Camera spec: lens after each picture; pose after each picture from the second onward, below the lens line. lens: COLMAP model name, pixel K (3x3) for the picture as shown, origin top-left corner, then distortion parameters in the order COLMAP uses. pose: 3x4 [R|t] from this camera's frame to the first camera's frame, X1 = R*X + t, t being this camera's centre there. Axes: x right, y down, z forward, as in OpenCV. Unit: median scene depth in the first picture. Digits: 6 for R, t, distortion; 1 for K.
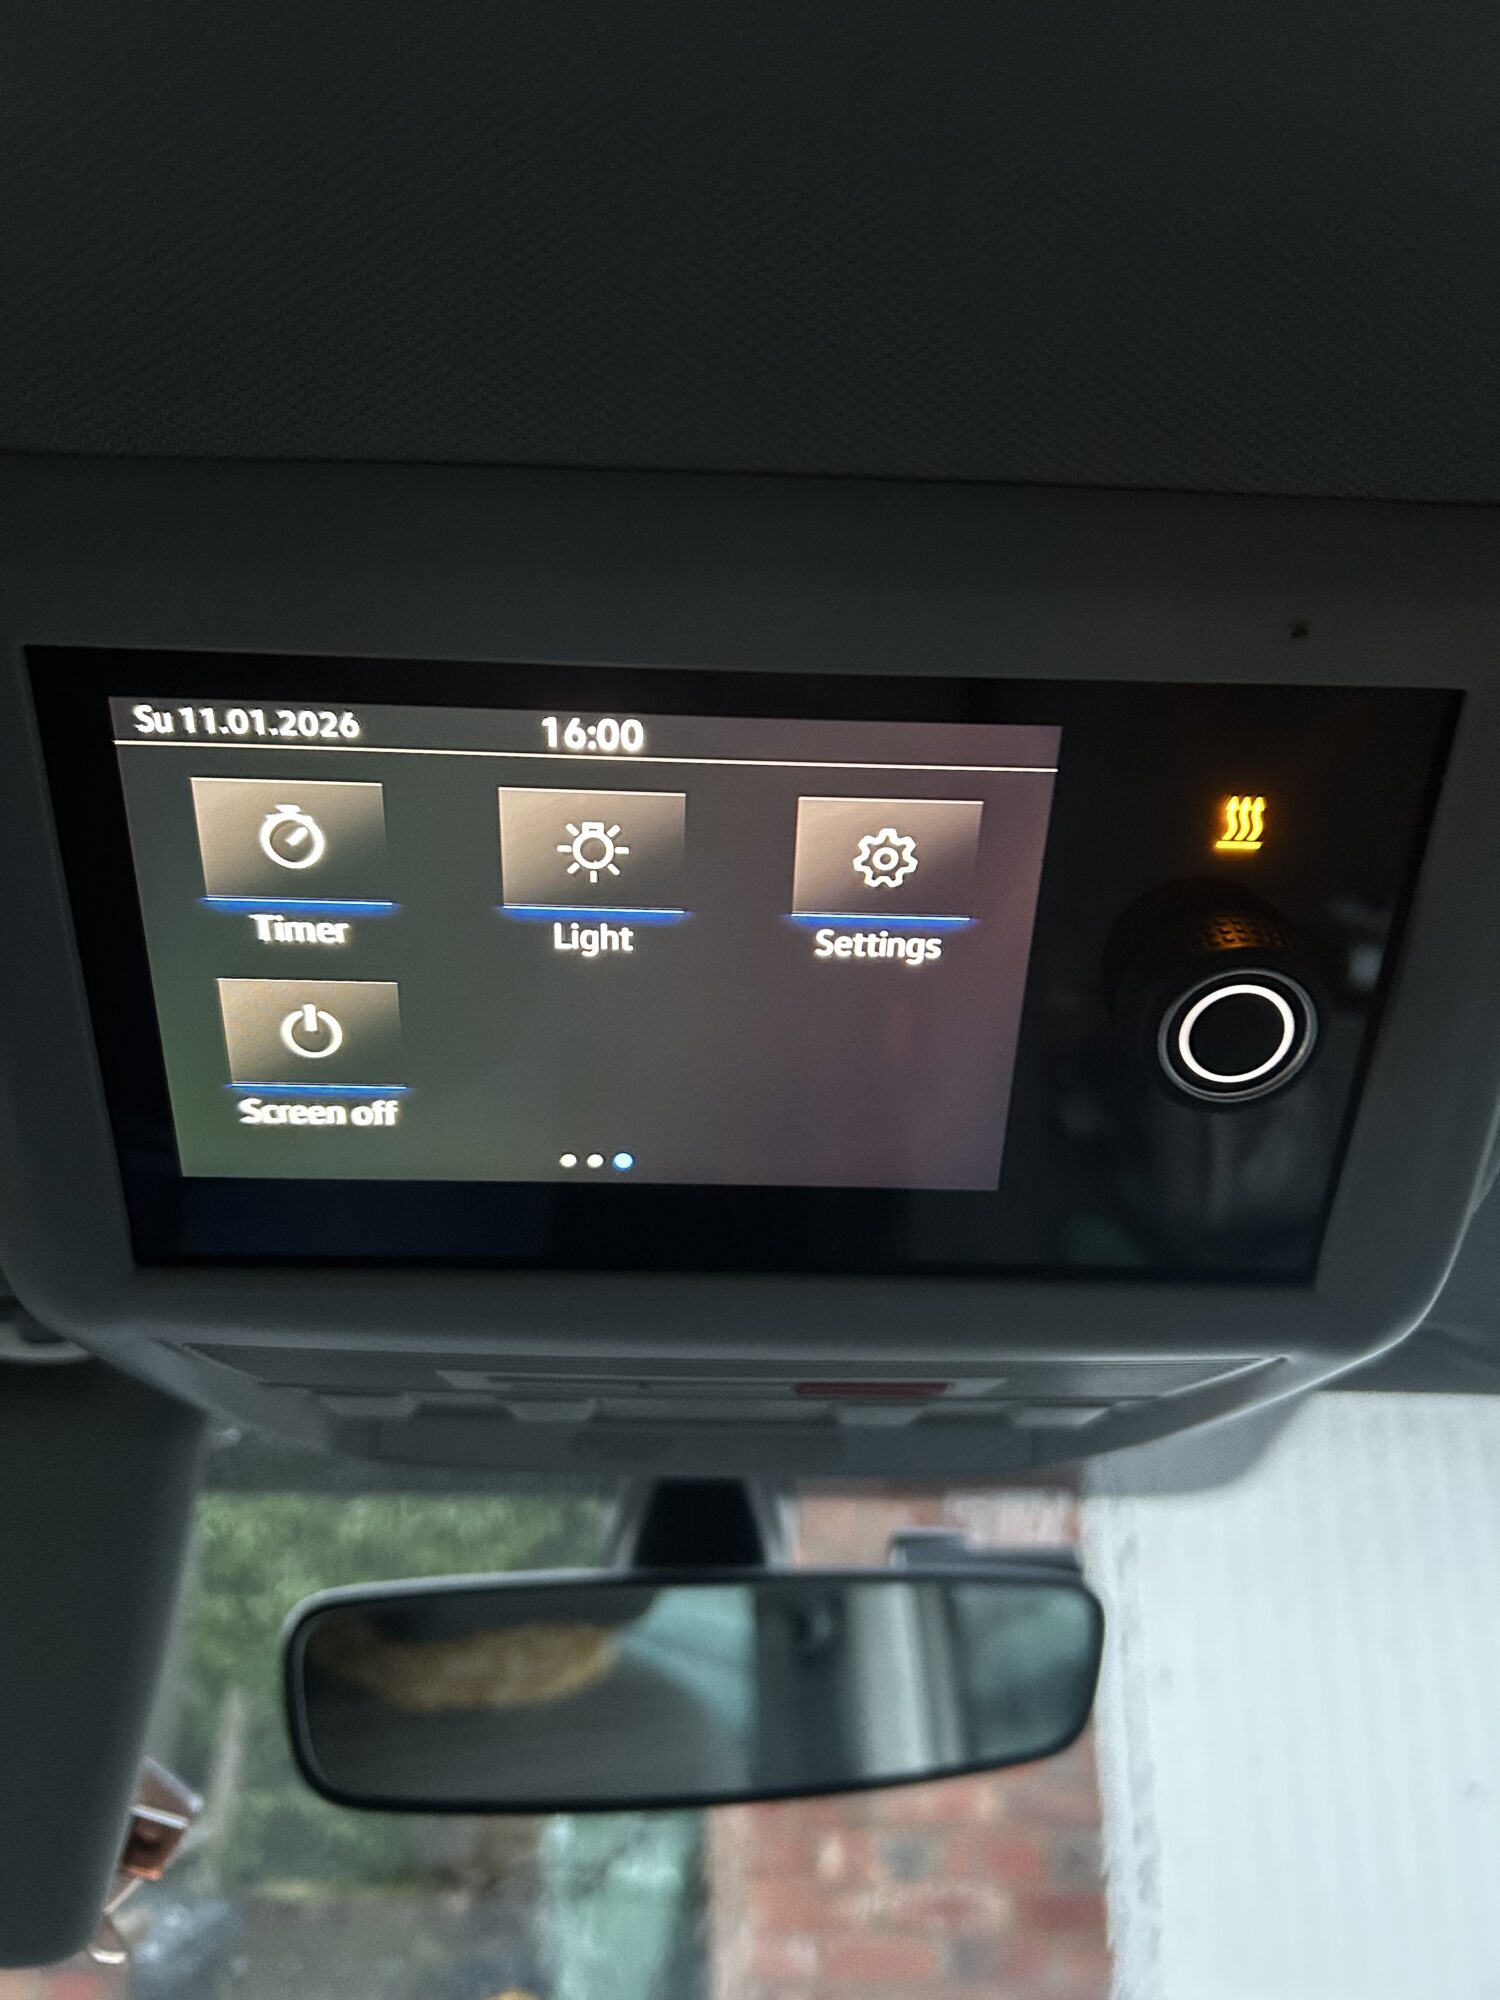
lens RADIAL K [[1620.8, 0, 750.0], [0, 1620.8, 1000.0], [0, 0, 1]] dist [0.007091, -0.034972]
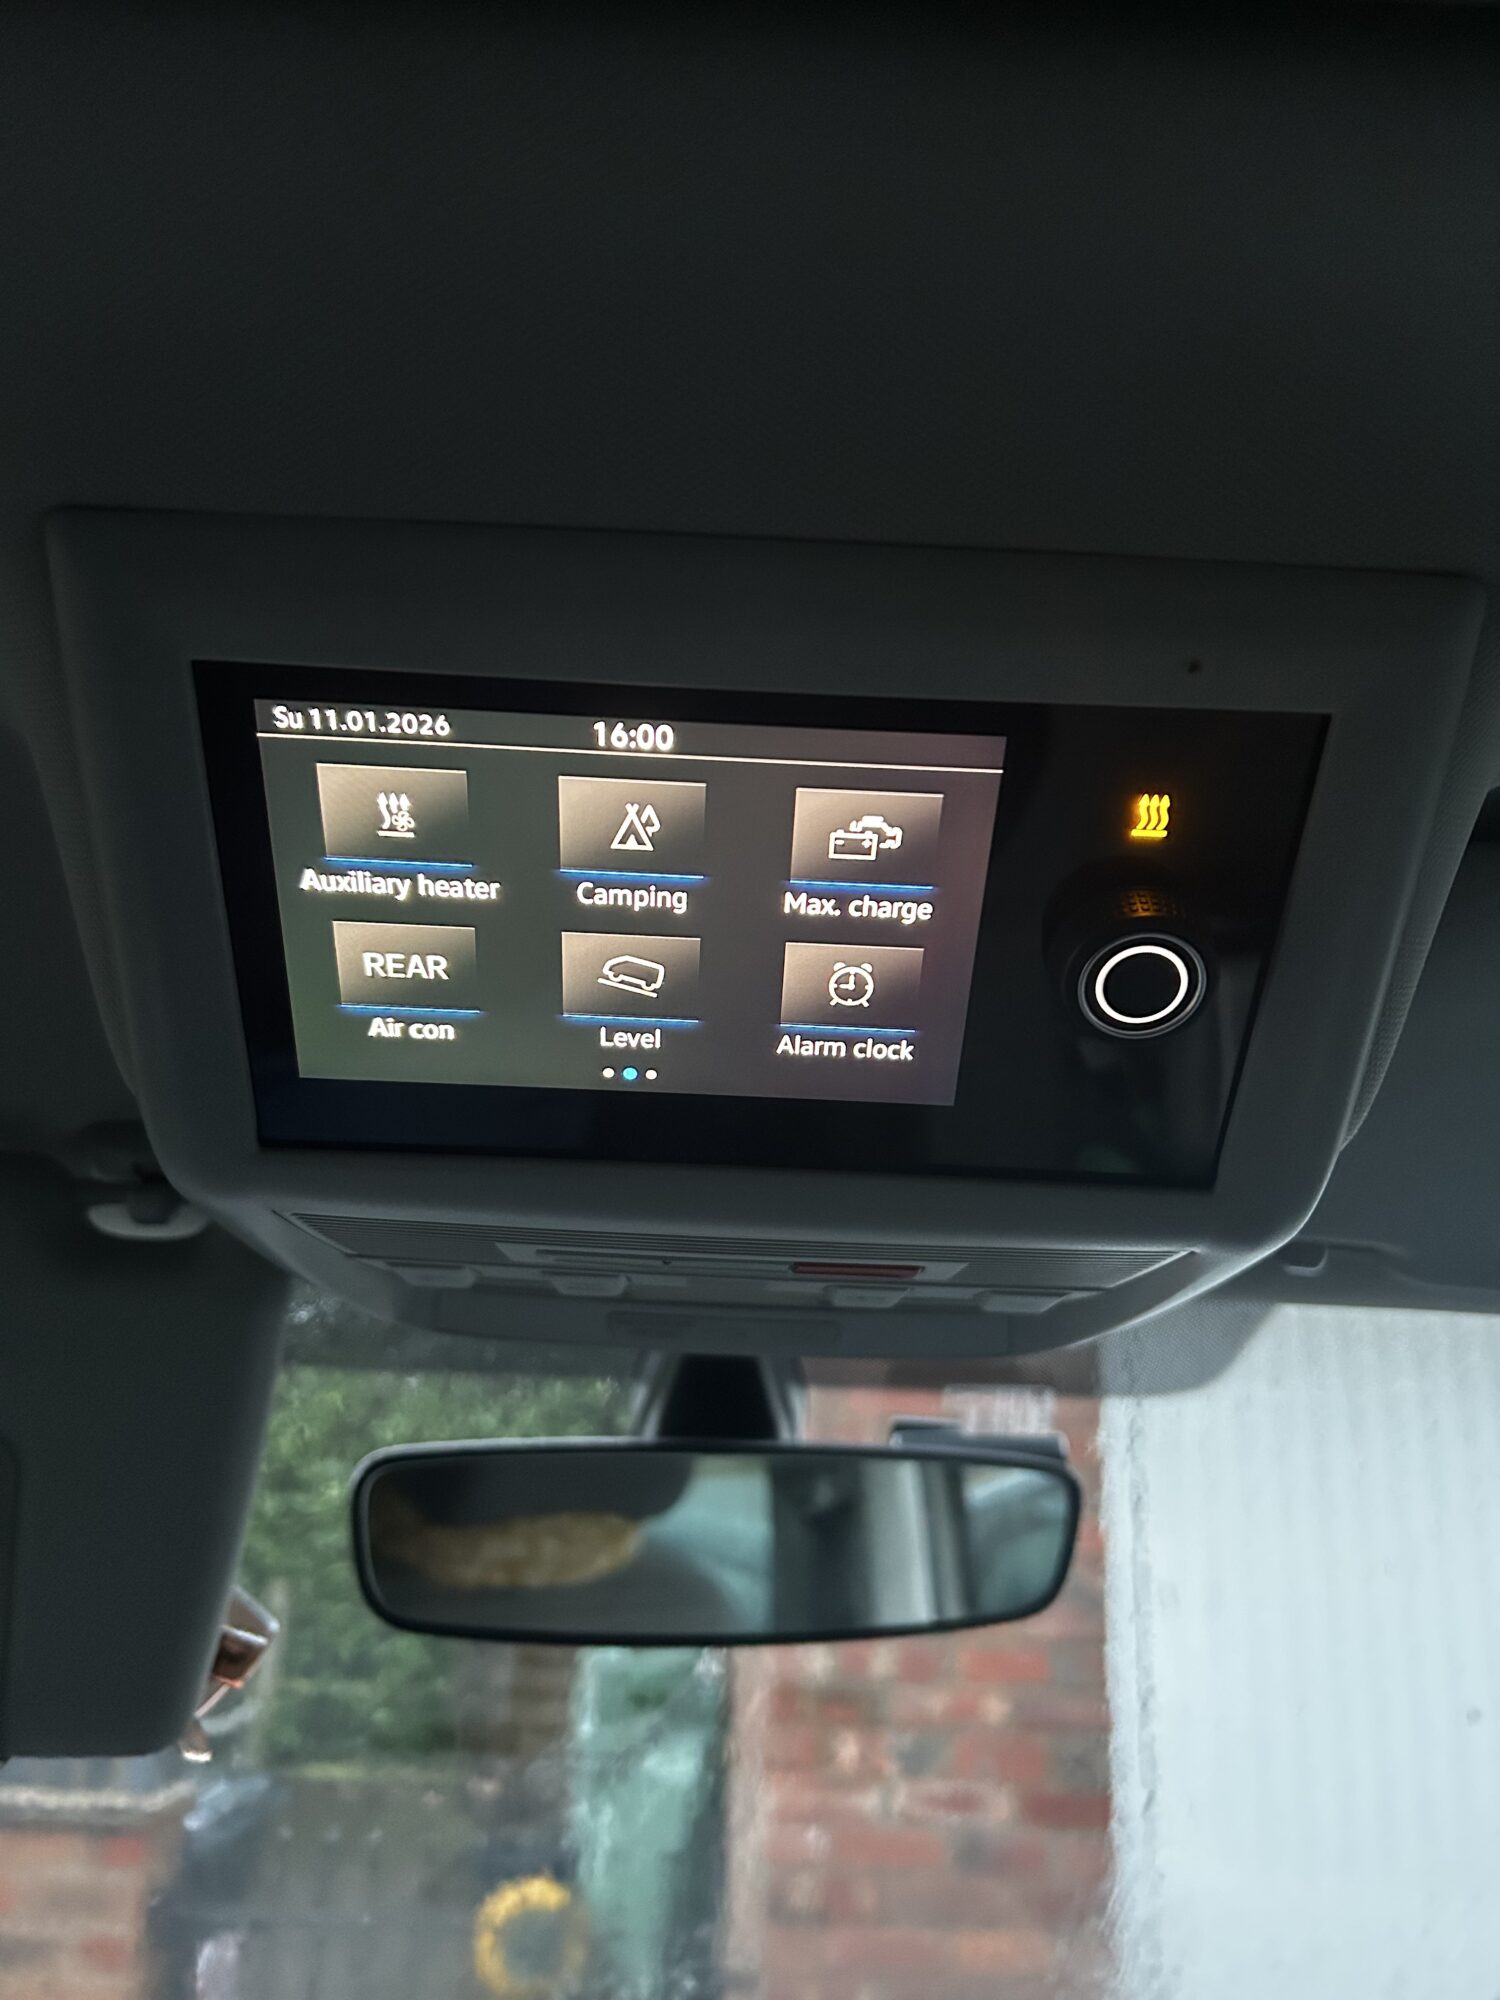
lens RADIAL K [[1591.1, 0, 750.0], [0, 1591.1, 1000.0], [0, 0, 1]] dist [0.027473, -0.001789]
pose [[0.999439, 0.023984, -0.023361, 0.026955], [-0.022849, 0.998601, 0.047689, -0.019370], [0.024472, -0.047128, 0.998589, -0.240608]]
